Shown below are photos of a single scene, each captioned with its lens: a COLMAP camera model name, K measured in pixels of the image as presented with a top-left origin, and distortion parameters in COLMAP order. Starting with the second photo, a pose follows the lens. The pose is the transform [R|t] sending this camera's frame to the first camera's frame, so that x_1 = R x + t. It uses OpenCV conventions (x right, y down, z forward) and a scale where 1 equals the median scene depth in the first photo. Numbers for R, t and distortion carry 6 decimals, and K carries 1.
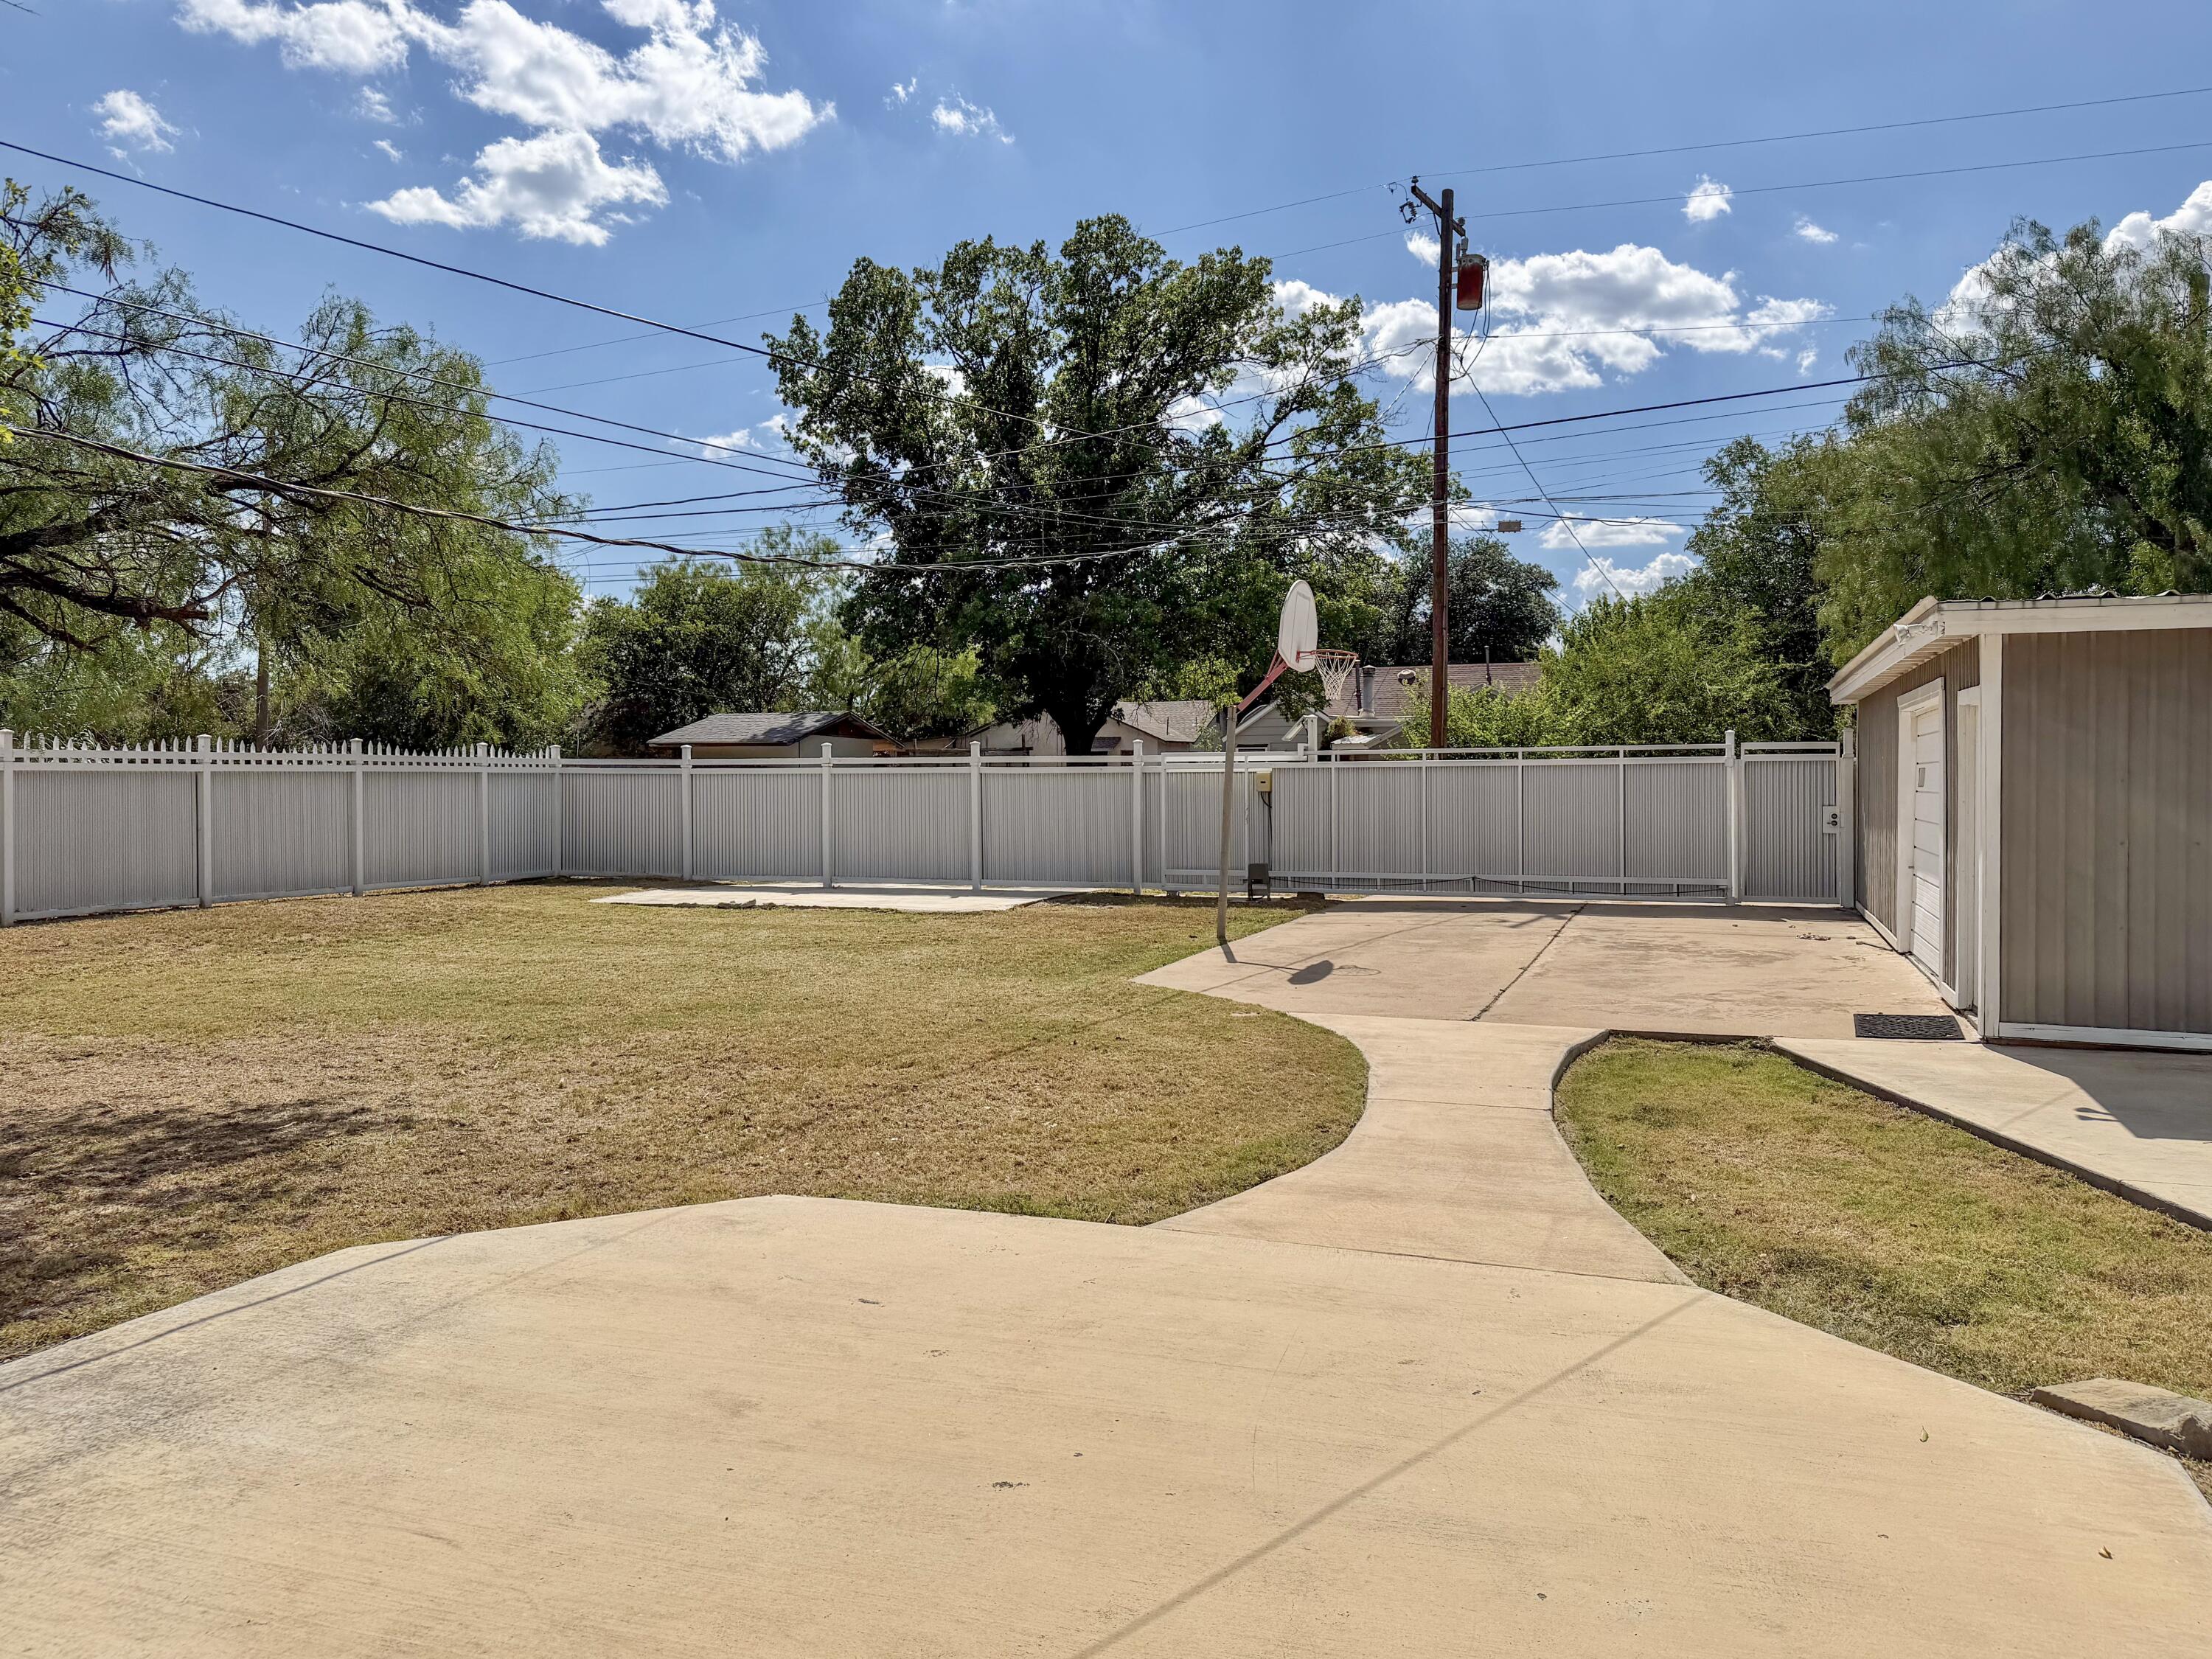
lens RADIAL K [[1556.0, 0, 1109.4], [0, 1556.0, 804.1], [0, 0, 1]] dist [0.085045, -0.118806]
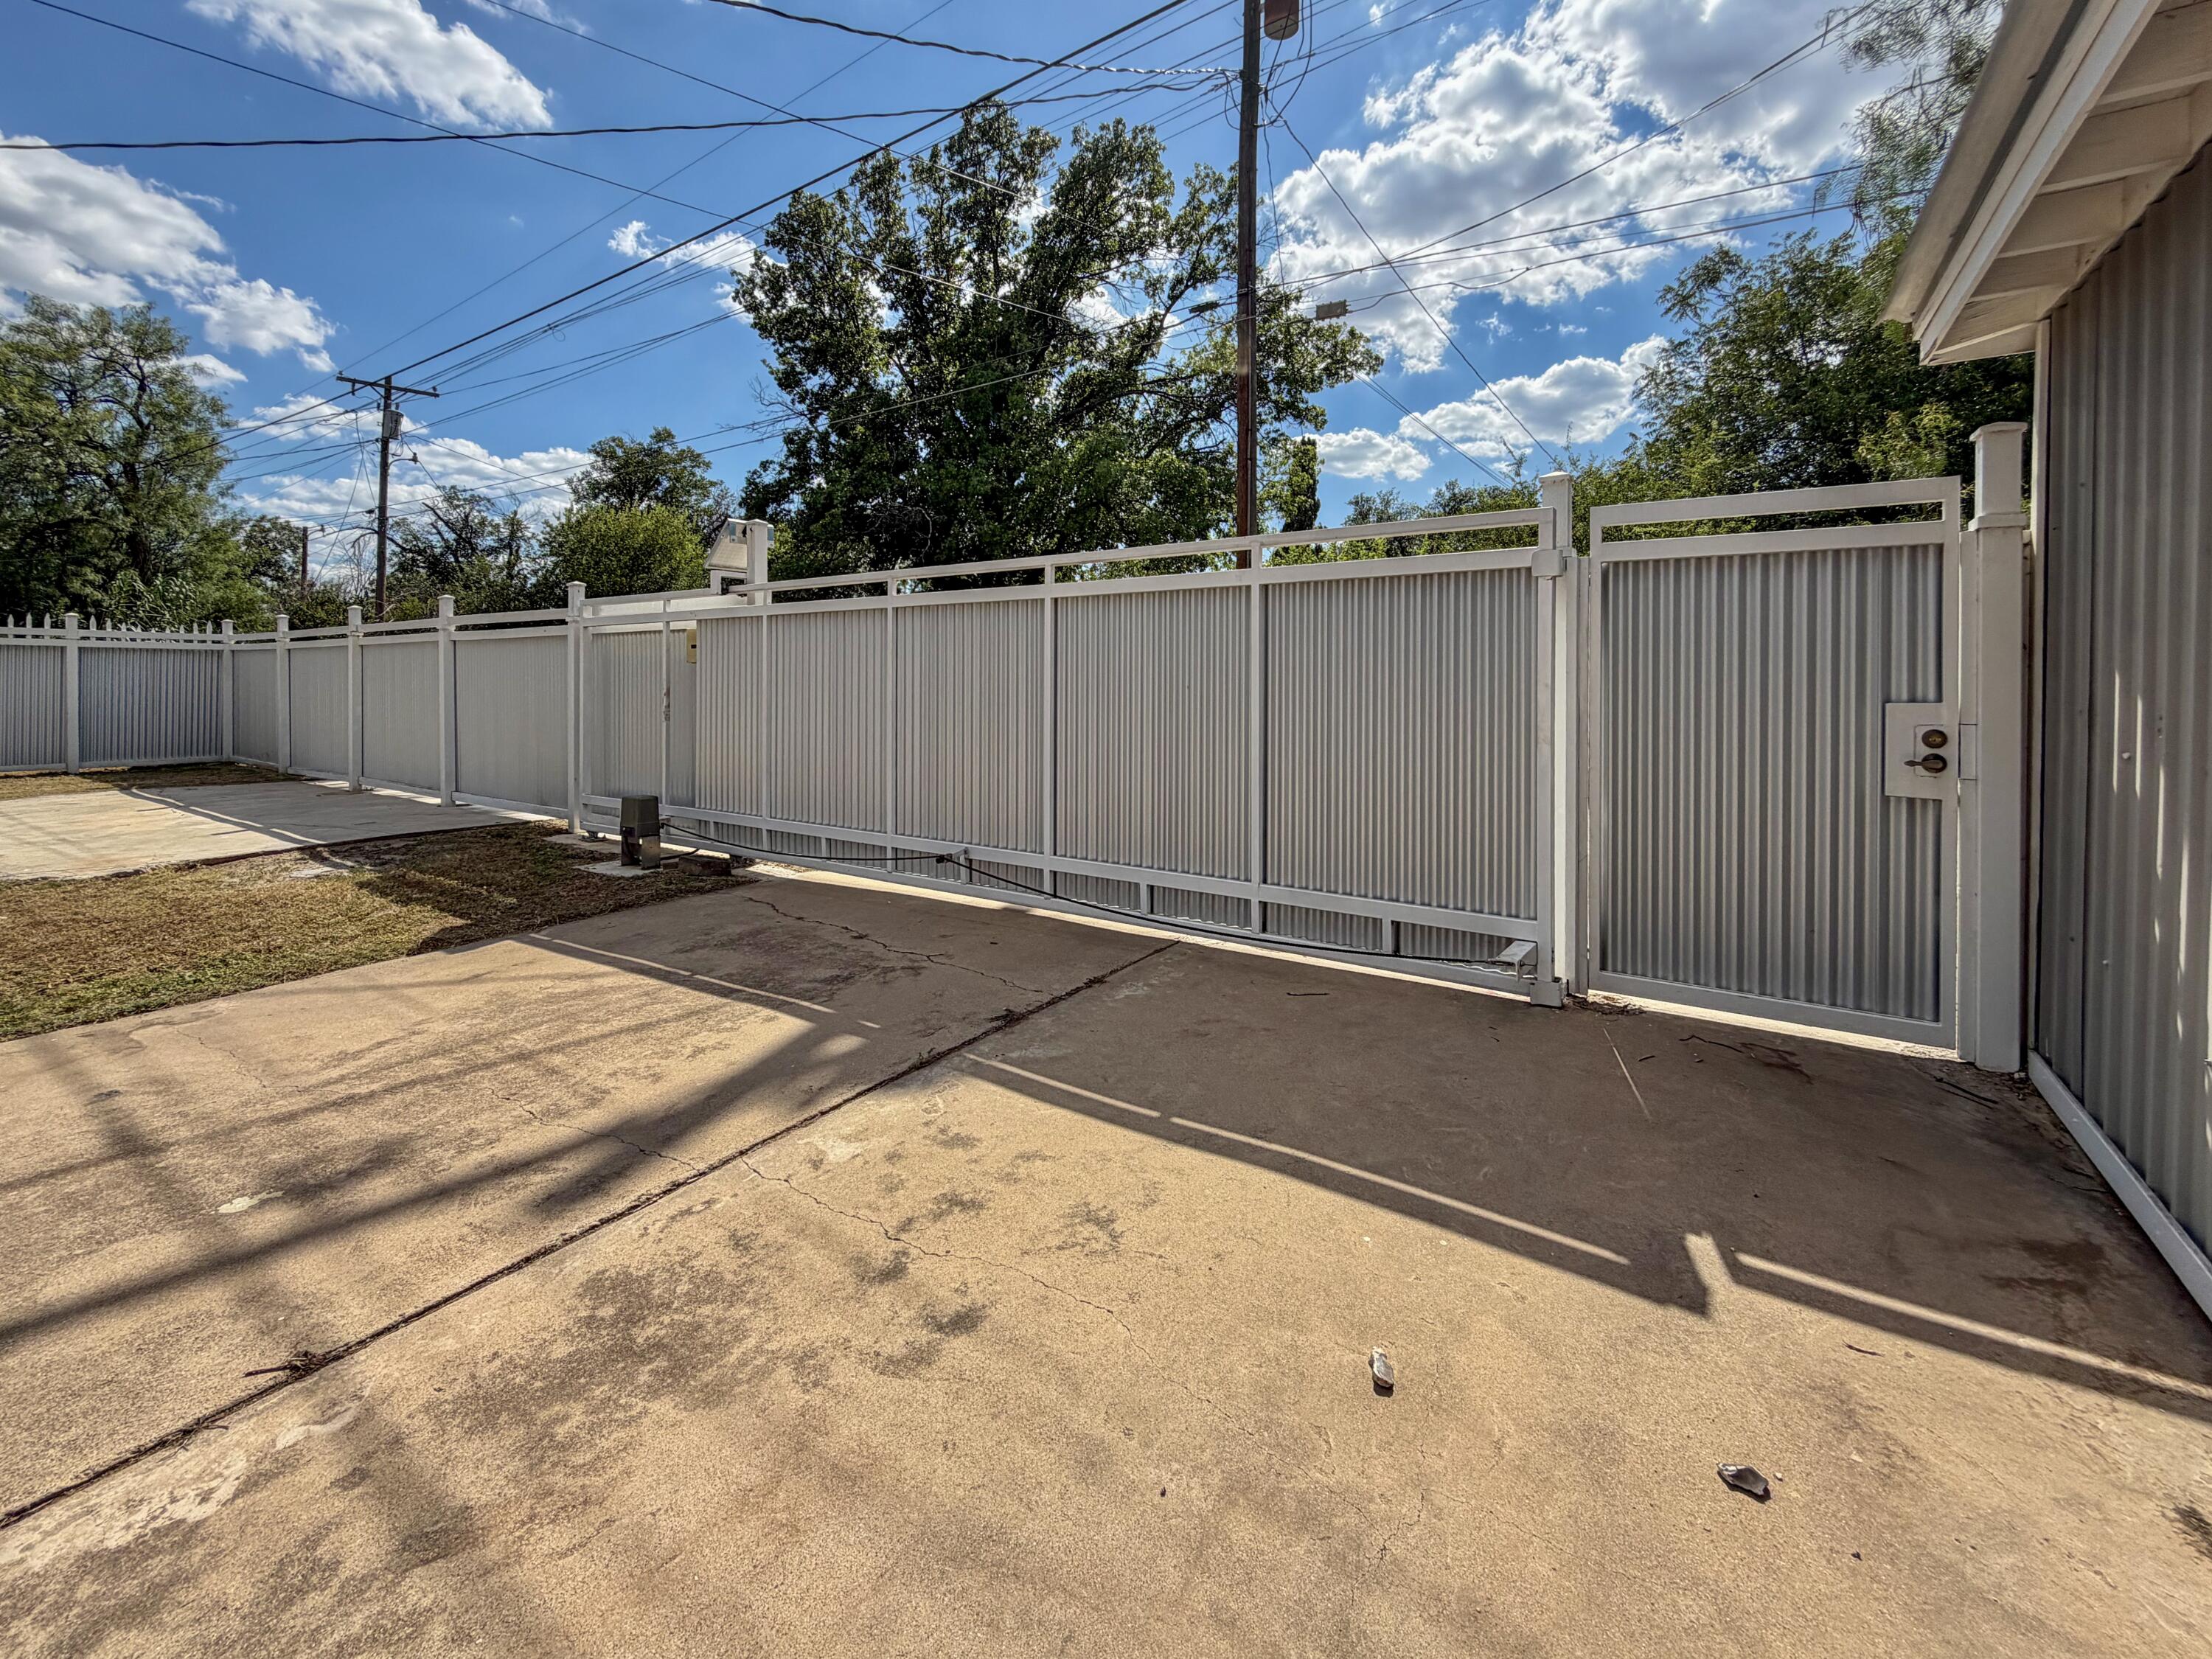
lens RADIAL K [[910.7, 0, 1106.7], [0, 910.7, 683.6], [0, 0, 1]] dist [-0.000633, 0.000014]
pose [[0.977497, 0.007163, -0.210829, 0.319512], [-0.009337, 0.999913, -0.009315, 0.000730], [0.210744, 0.011073, 0.977479, 0.737863]]
